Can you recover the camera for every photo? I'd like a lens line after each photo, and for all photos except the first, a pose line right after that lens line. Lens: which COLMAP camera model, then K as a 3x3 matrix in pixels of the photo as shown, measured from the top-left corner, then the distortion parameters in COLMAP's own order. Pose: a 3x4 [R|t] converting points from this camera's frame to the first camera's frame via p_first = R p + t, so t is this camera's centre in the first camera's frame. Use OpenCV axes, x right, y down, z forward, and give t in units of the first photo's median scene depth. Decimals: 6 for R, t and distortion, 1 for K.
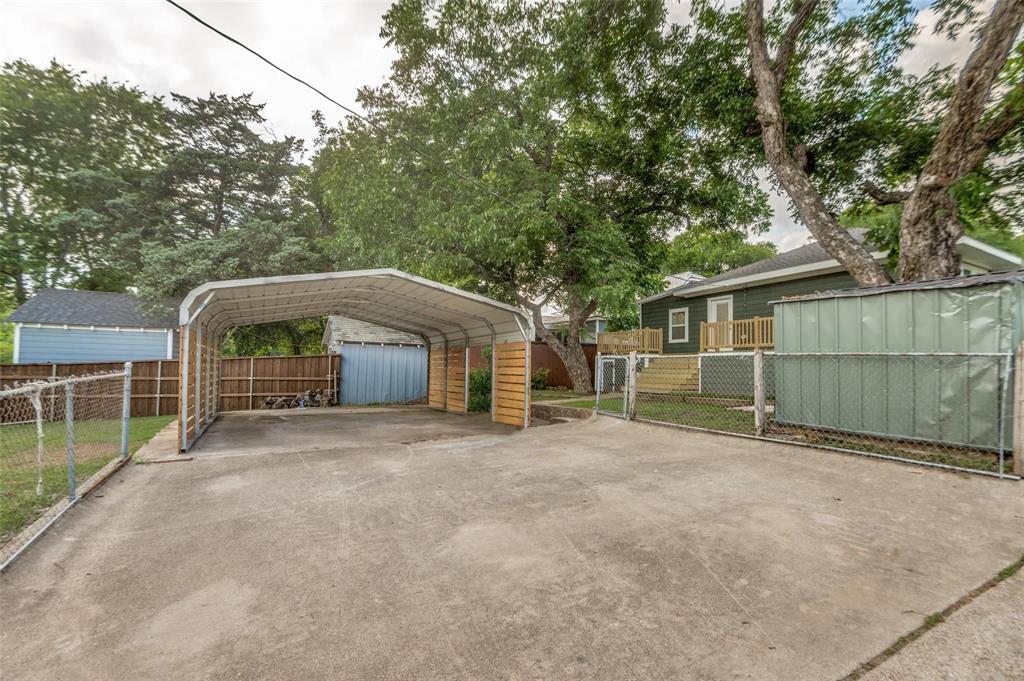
lens RADIAL K [[465.0, 0, 499.1], [0, 465.0, 354.0], [0, 0, 1]] dist [-0.005150, -0.001672]
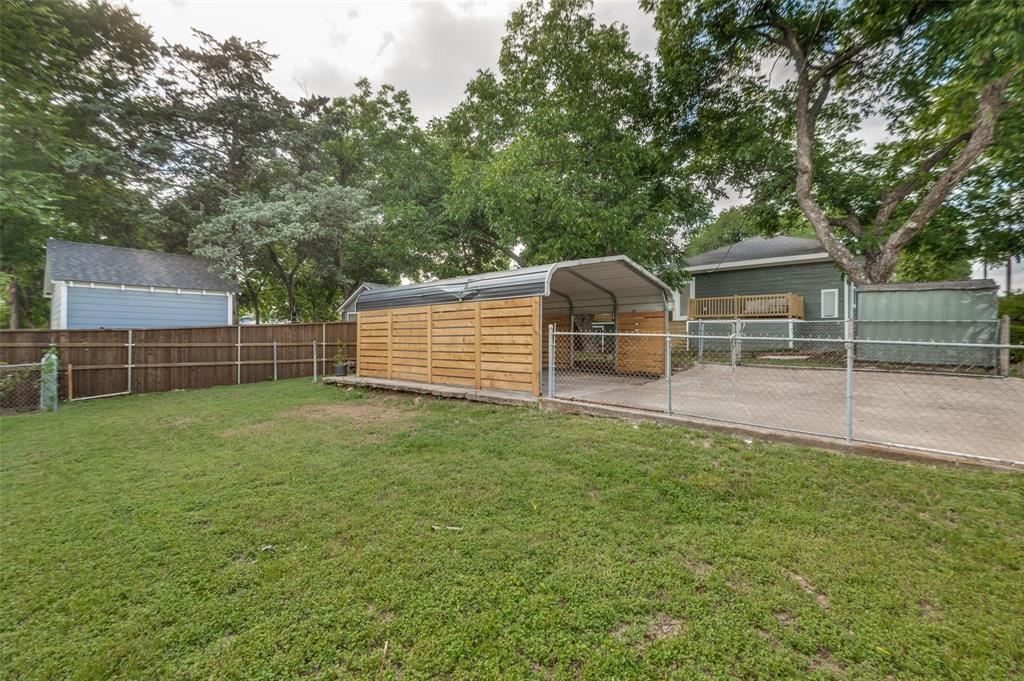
lens RADIAL K [[465.0, 0, 505.4], [0, 465.0, 334.4], [0, 0, 1]] dist [-0.005150, -0.001672]
pose [[0.940386, -0.005021, 0.340073, -0.514899], [-0.004042, 0.999655, 0.025938, 0.004374], [-0.340086, -0.025766, 0.940041, -0.074164]]
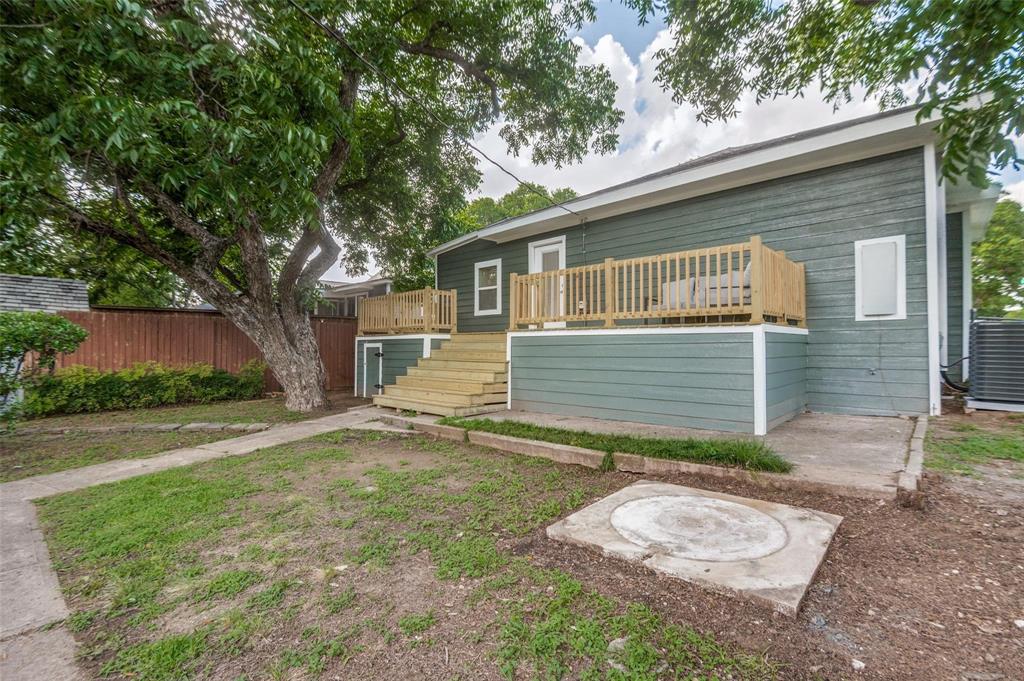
lens RADIAL K [[465.0, 0, 498.2], [0, 465.0, 342.3], [0, 0, 1]] dist [-0.005150, -0.001672]
pose [[0.948419, -0.008287, 0.316912, 0.254048], [0.001424, 0.999760, 0.021884, -0.001824], [-0.317017, -0.020304, 0.948202, 0.505169]]
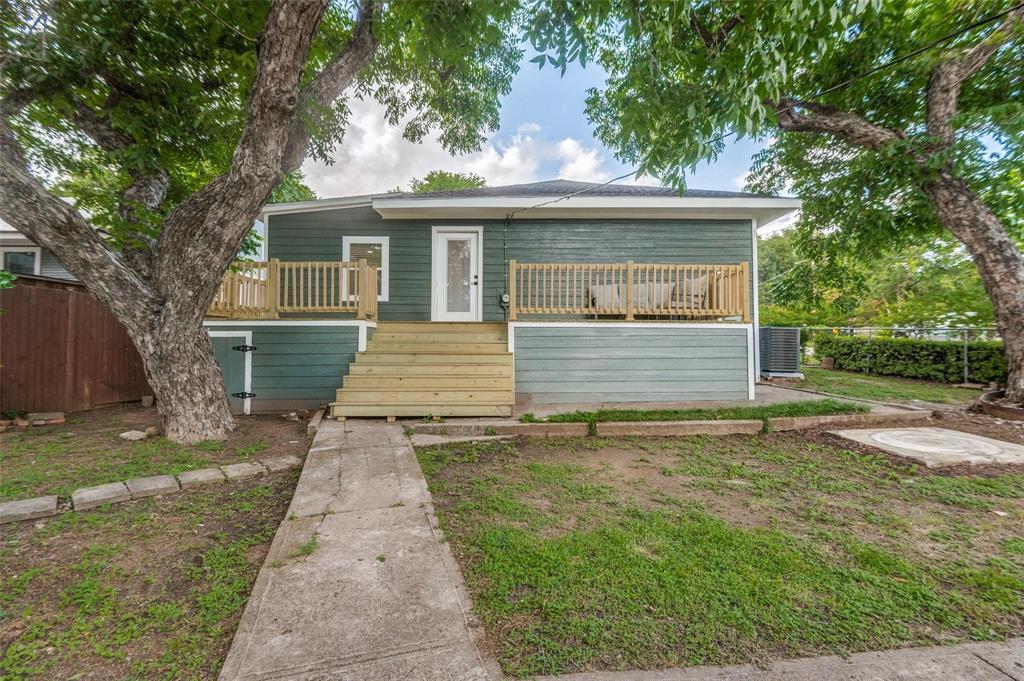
lens RADIAL K [[463.2, 0, 514.1], [0, 463.2, 339.5], [0, 0, 1]] dist [-0.000750, -0.000065]
pose [[0.436592, 0.004356, 0.899649, -0.015157], [-0.025546, 0.999645, 0.007557, 0.013035], [-0.899297, -0.026282, 0.436548, 0.787122]]
